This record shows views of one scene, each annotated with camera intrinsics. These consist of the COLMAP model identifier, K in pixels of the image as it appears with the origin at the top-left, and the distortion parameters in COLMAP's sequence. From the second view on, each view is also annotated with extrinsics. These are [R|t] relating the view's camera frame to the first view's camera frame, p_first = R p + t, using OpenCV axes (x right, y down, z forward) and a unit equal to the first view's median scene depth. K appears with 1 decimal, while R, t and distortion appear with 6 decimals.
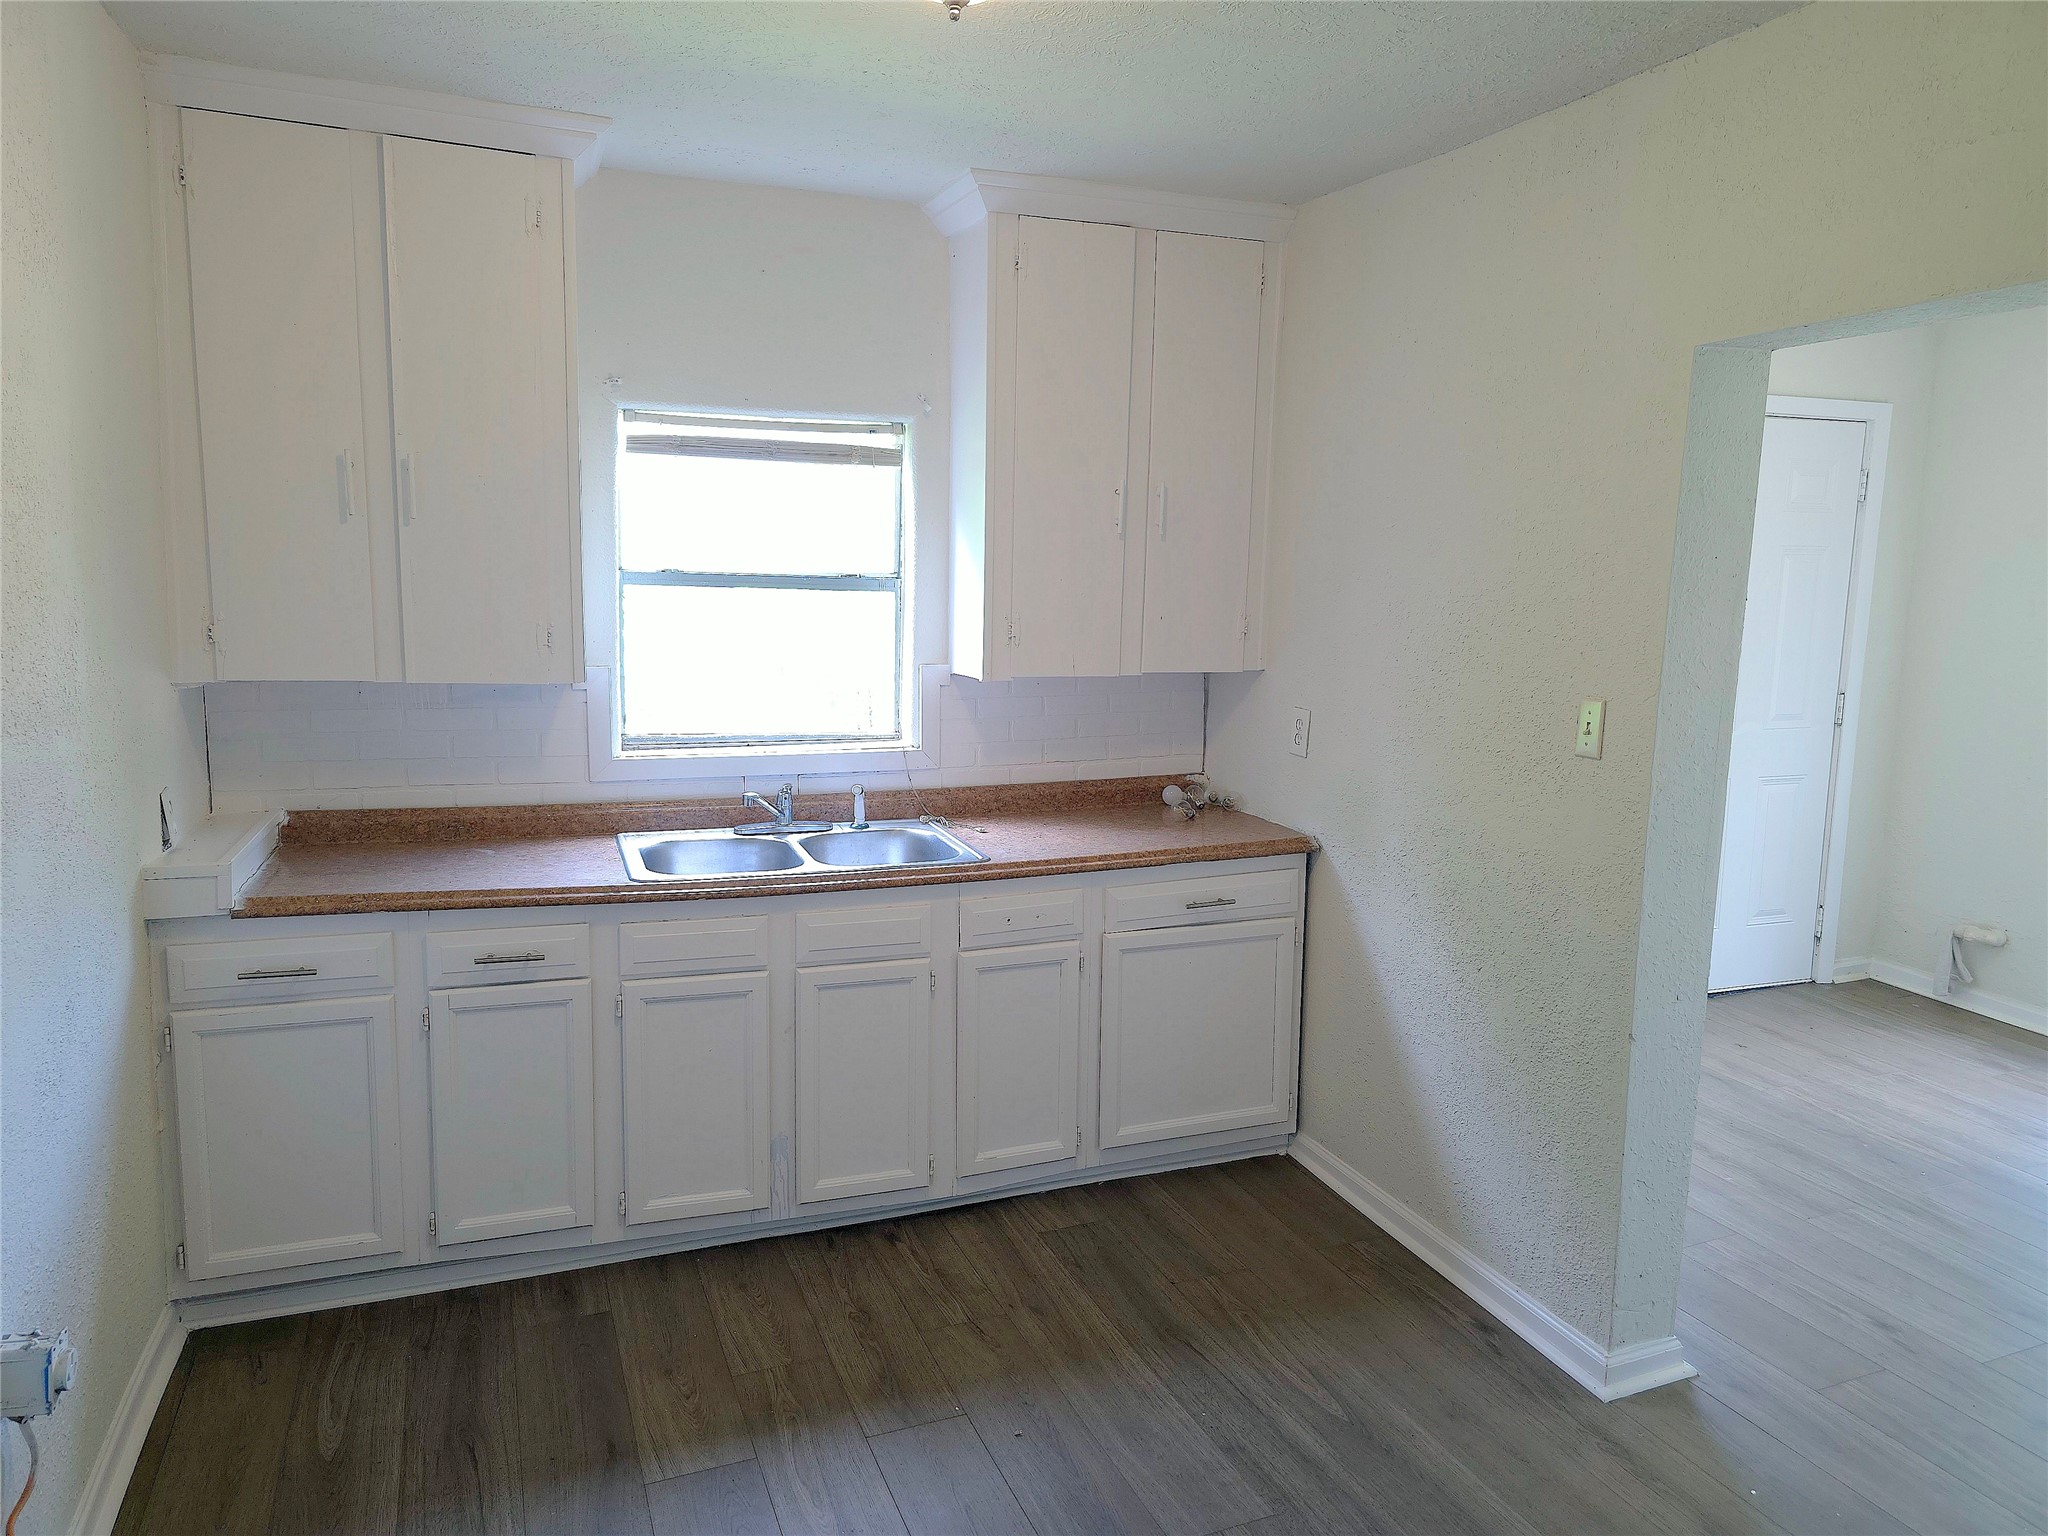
lens RADIAL K [[1431.6, 0, 1017.6], [0, 1431.6, 767.4], [0, 0, 1]] dist [0.073963, -0.060495]
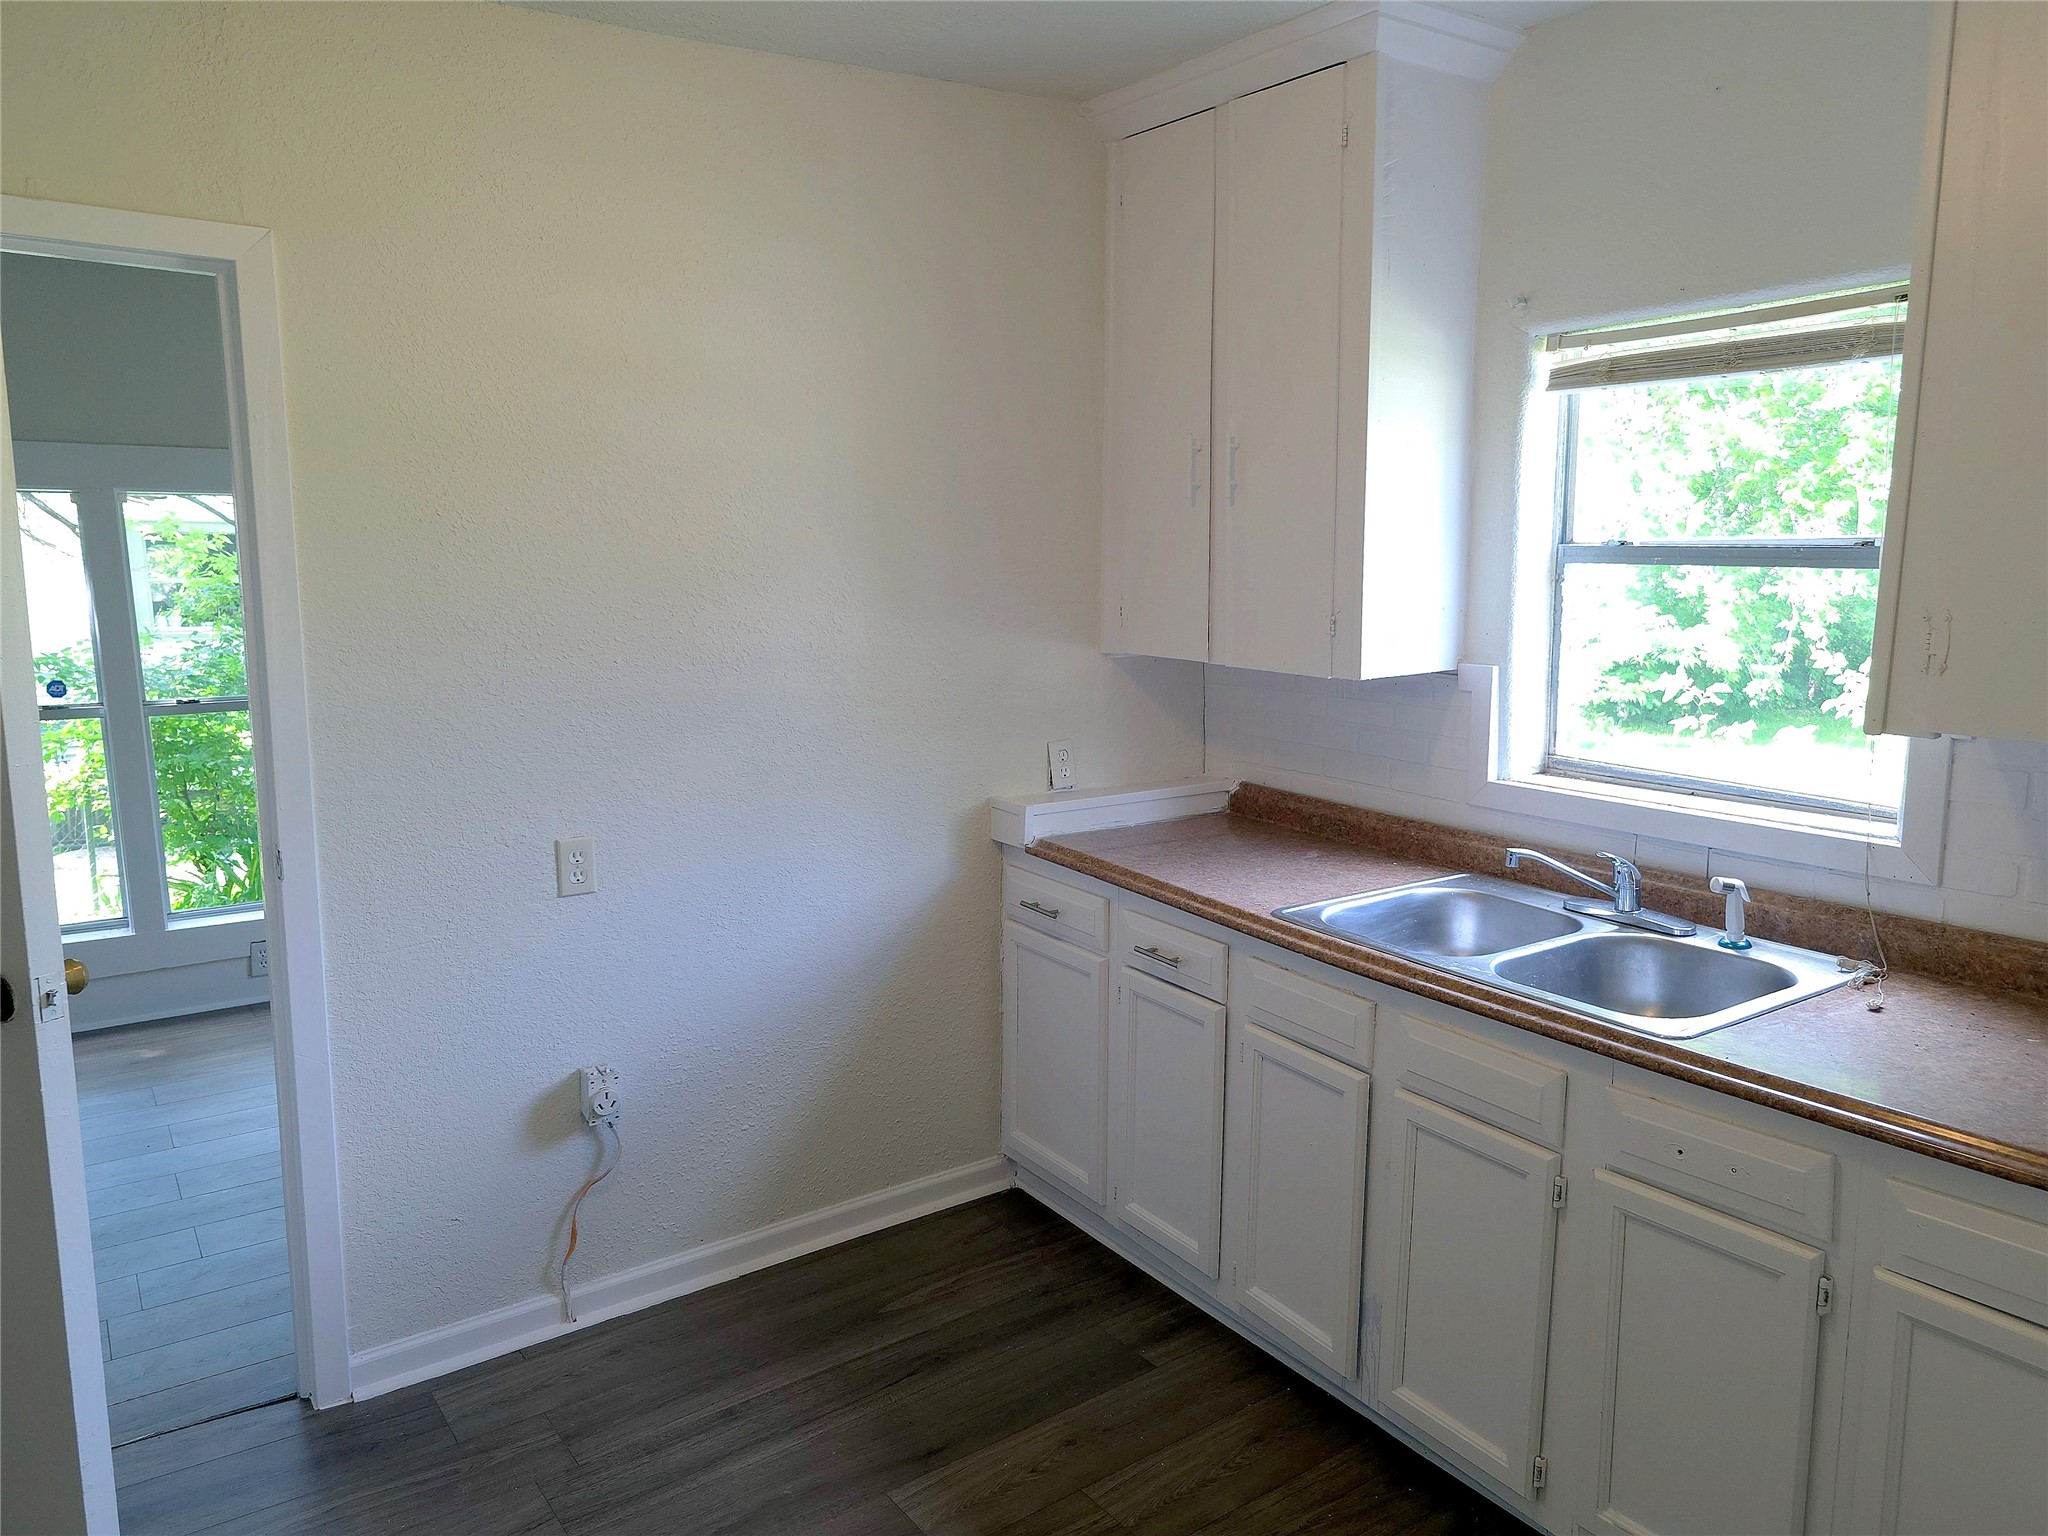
lens RADIAL K [[1431.6, 0, 1021.5], [0, 1431.6, 765.8], [0, 0, 1]] dist [0.073963, -0.060495]
pose [[0.238227, 0.132657, -0.962107, 0.447356], [-0.122525, 0.986818, 0.105726, -0.069590], [0.963450, 0.092695, 0.251340, 0.566793]]
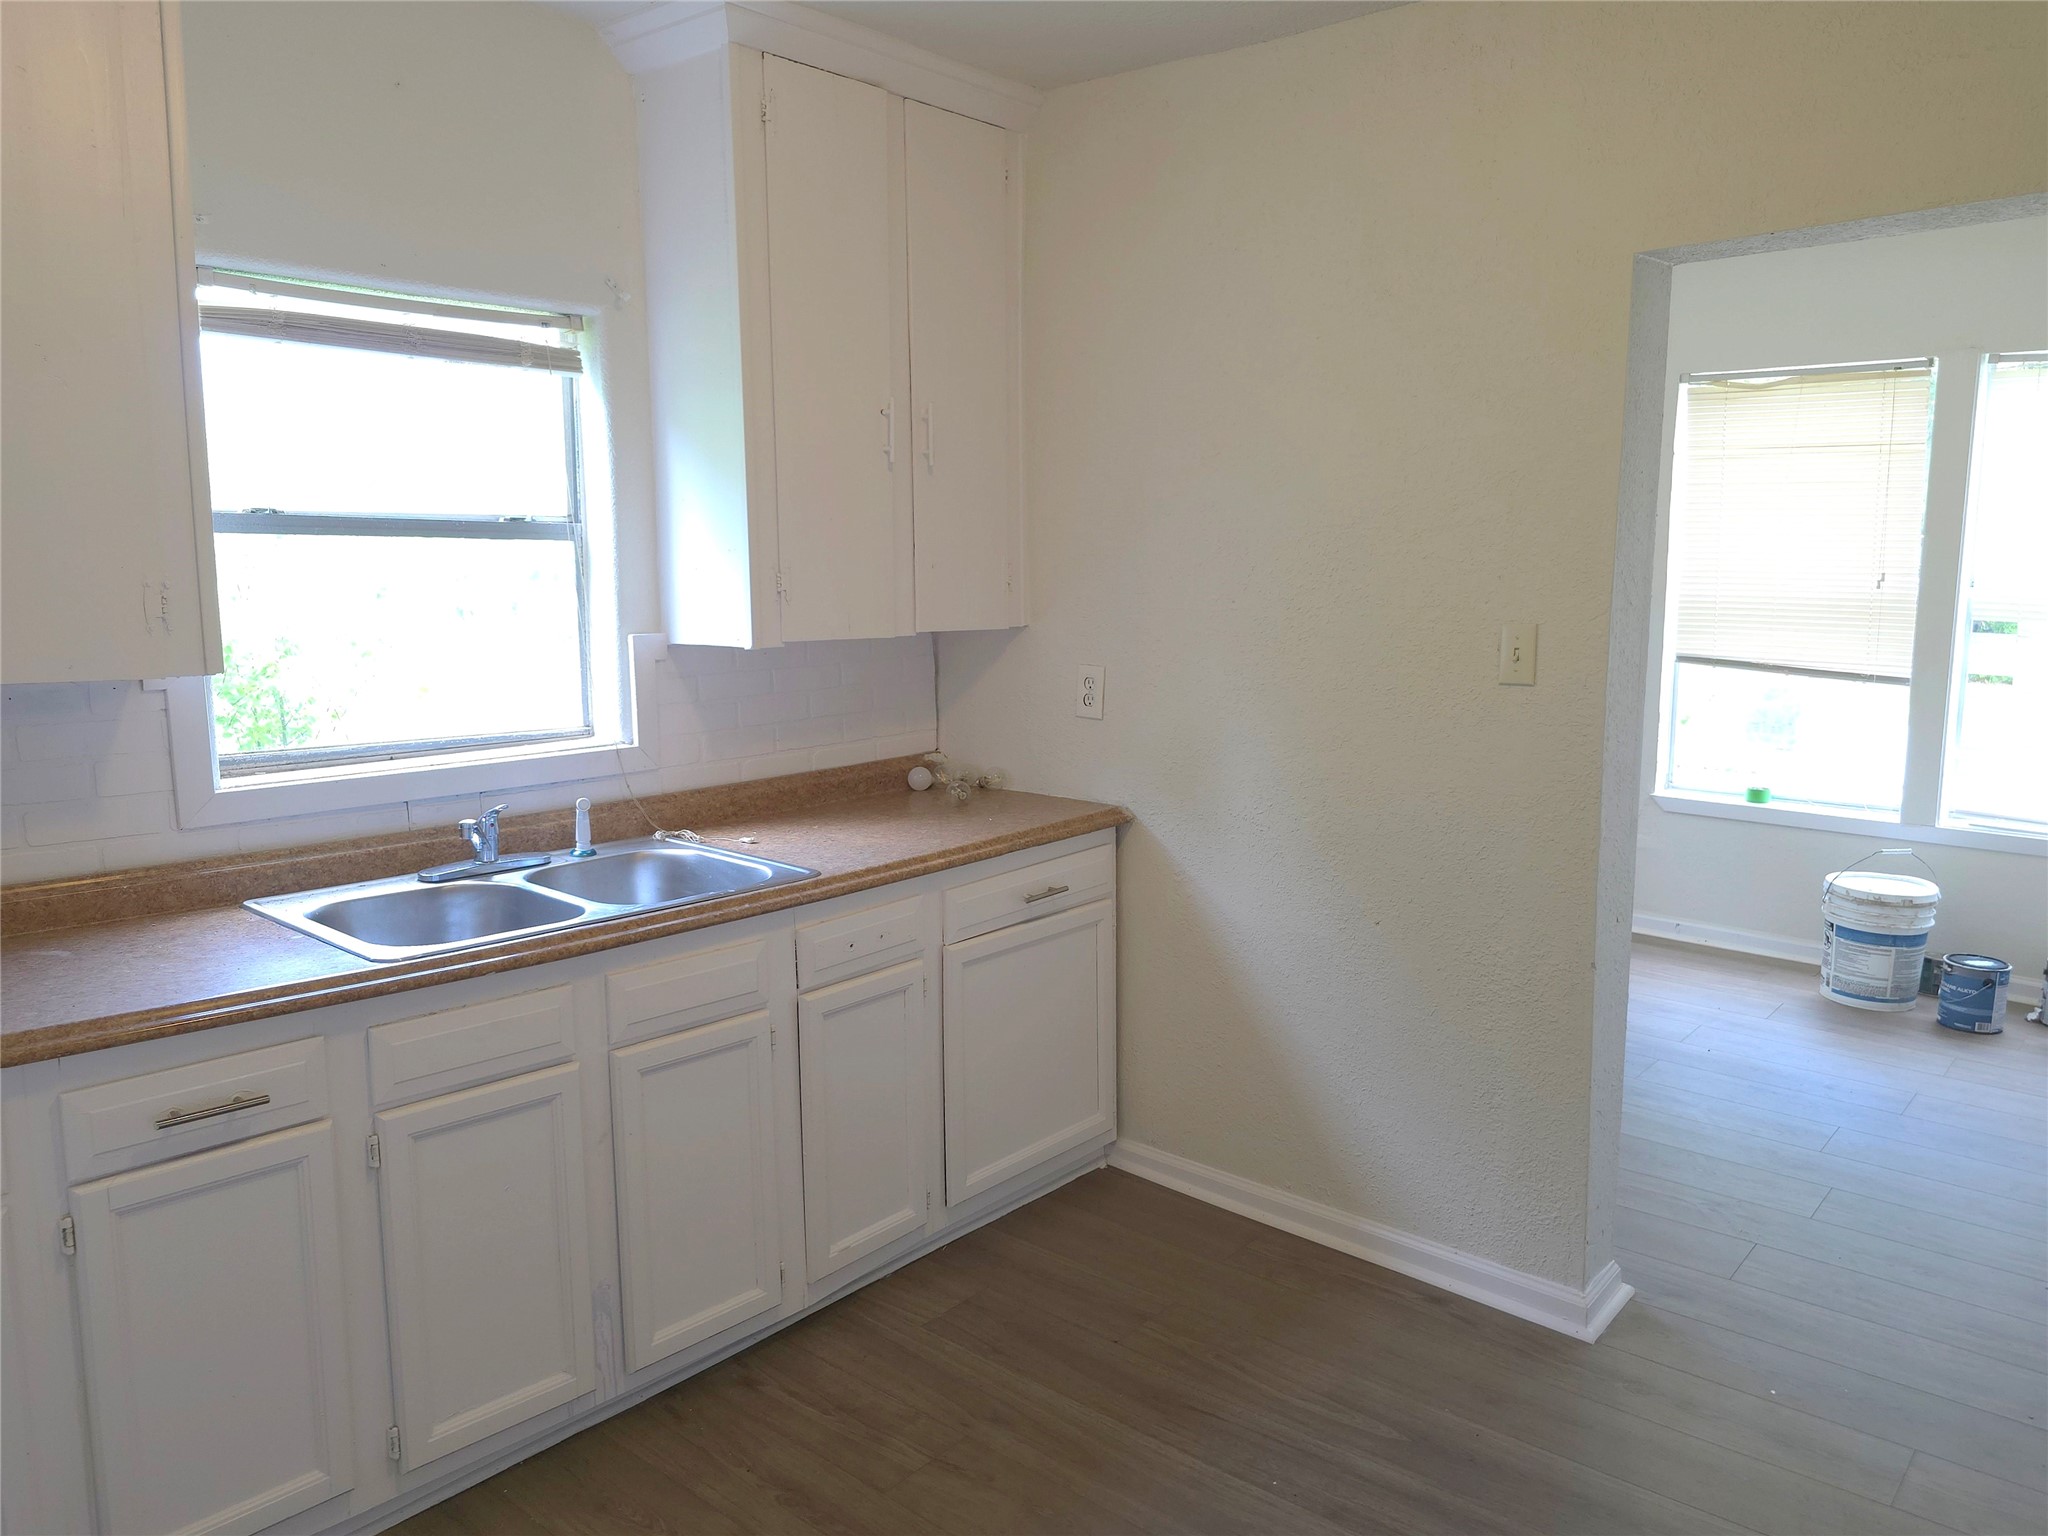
lens RADIAL K [[1500.4, 0, 1037.1], [0, 1500.4, 769.6], [0, 0, 1]] dist [0.053626, -0.031893]
pose [[0.880784, -0.084829, 0.465858, -0.282486], [0.083728, 0.996221, 0.023101, -0.000631], [-0.466057, 0.018659, 0.884558, 0.208442]]
